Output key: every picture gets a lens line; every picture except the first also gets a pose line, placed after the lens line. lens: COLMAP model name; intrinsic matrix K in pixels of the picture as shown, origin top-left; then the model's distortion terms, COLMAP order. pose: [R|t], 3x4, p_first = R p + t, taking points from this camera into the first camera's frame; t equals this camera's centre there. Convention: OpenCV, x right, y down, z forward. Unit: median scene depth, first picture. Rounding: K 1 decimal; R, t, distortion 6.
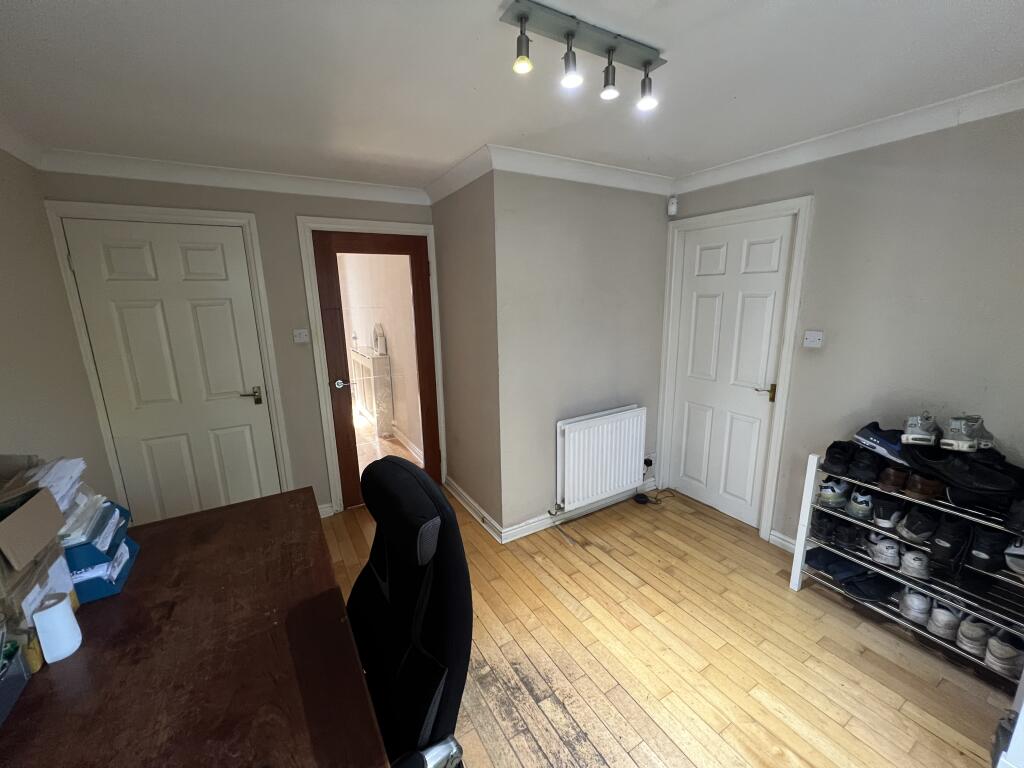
lens RADIAL K [[411.0, 0, 509.3], [0, 411.0, 381.2], [0, 0, 1]] dist [-0.001354, 0.000057]
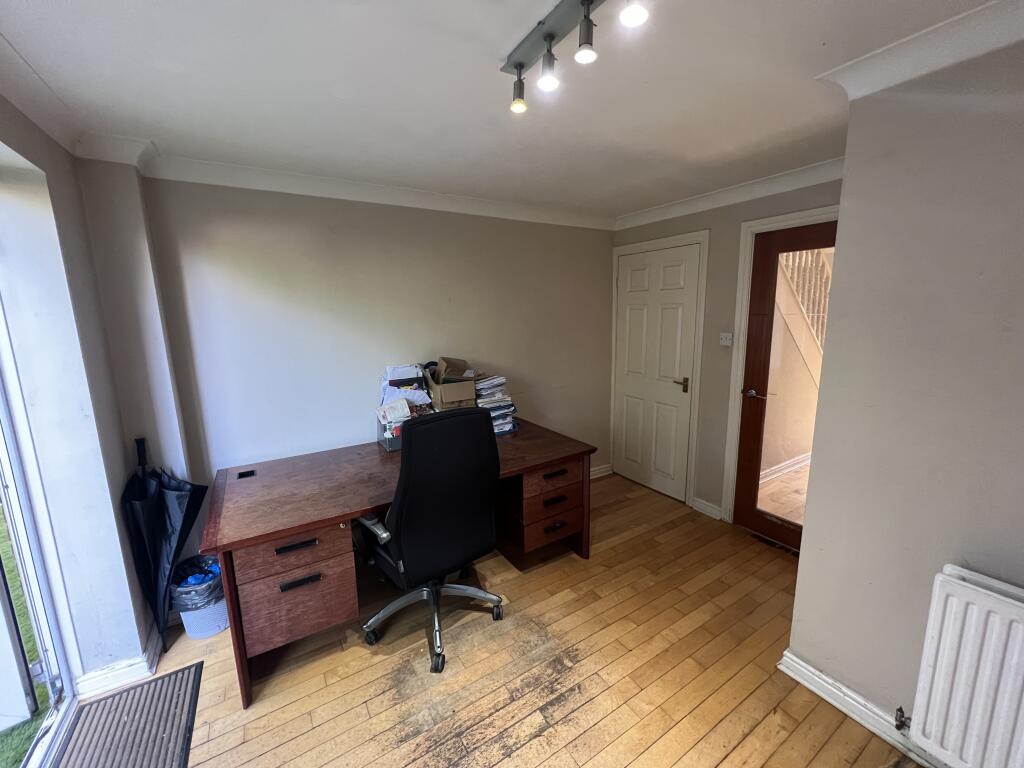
lens RADIAL K [[411.0, 0, 509.3], [0, 411.0, 381.2], [0, 0, 1]] dist [-0.001354, 0.000057]
pose [[0.019920, 0.190893, -0.981409, 0.782833], [-0.188979, 0.964628, 0.183793, -0.141863], [0.981779, 0.181804, 0.055290, 0.631933]]
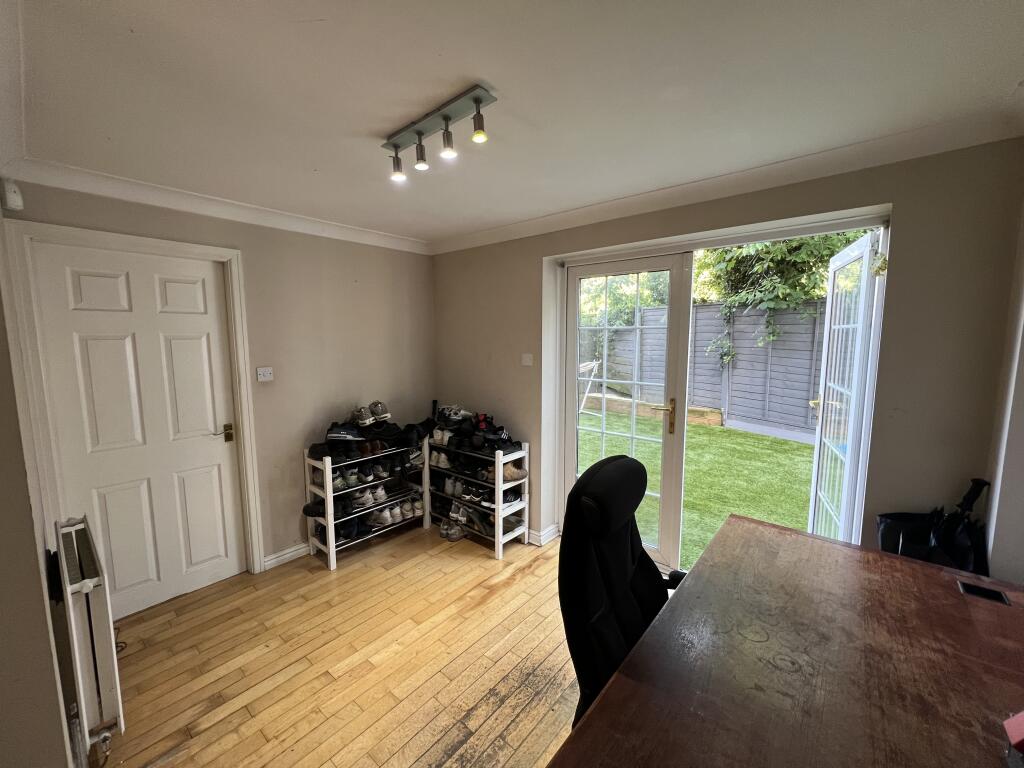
lens RADIAL K [[411.0, 0, 509.3], [0, 411.0, 381.2], [0, 0, 1]] dist [-0.001354, 0.000057]
pose [[-0.321884, -0.086668, 0.942804, -0.713848], [0.205720, 0.965608, 0.159000, -0.154453], [-0.924159, 0.245134, -0.292984, 0.870049]]
